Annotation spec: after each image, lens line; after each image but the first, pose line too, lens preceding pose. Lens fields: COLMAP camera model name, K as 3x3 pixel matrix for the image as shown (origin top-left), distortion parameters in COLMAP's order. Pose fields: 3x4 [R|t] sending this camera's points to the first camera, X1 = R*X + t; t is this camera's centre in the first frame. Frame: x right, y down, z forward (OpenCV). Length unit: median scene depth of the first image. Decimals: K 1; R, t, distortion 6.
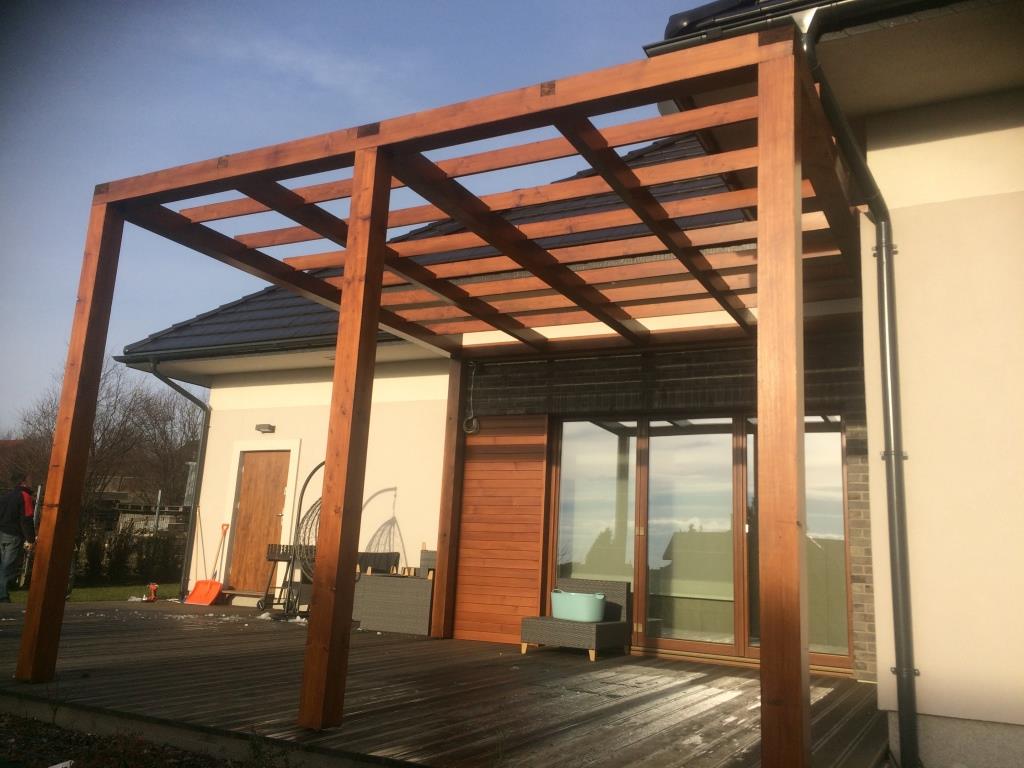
lens RADIAL K [[866.1, 0, 512.0], [0, 866.1, 384.0], [0, 0, 1]] dist [0.085750, -0.147970]
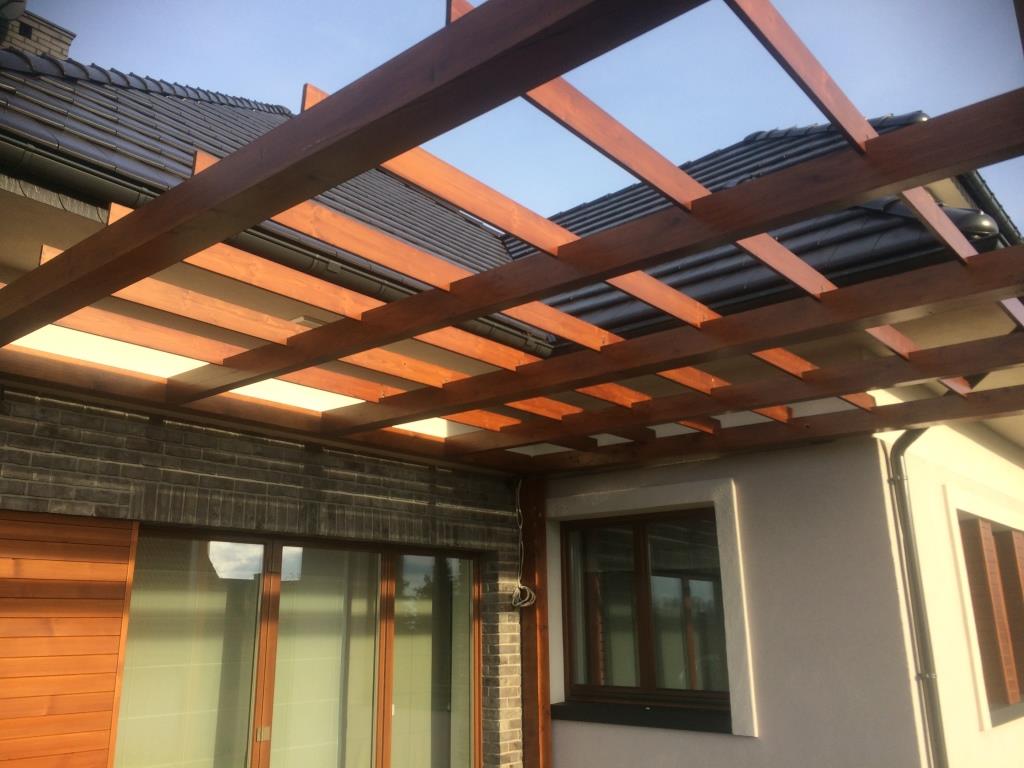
lens RADIAL K [[866.6, 0, 514.7], [0, 866.6, 392.6], [0, 0, 1]] dist [0.077437, -0.104436]
pose [[0.221848, 0.198514, 0.954660, -0.440786], [-0.180771, 0.970458, -0.159791, 0.003029], [-0.958178, -0.137126, 0.251180, 0.692292]]
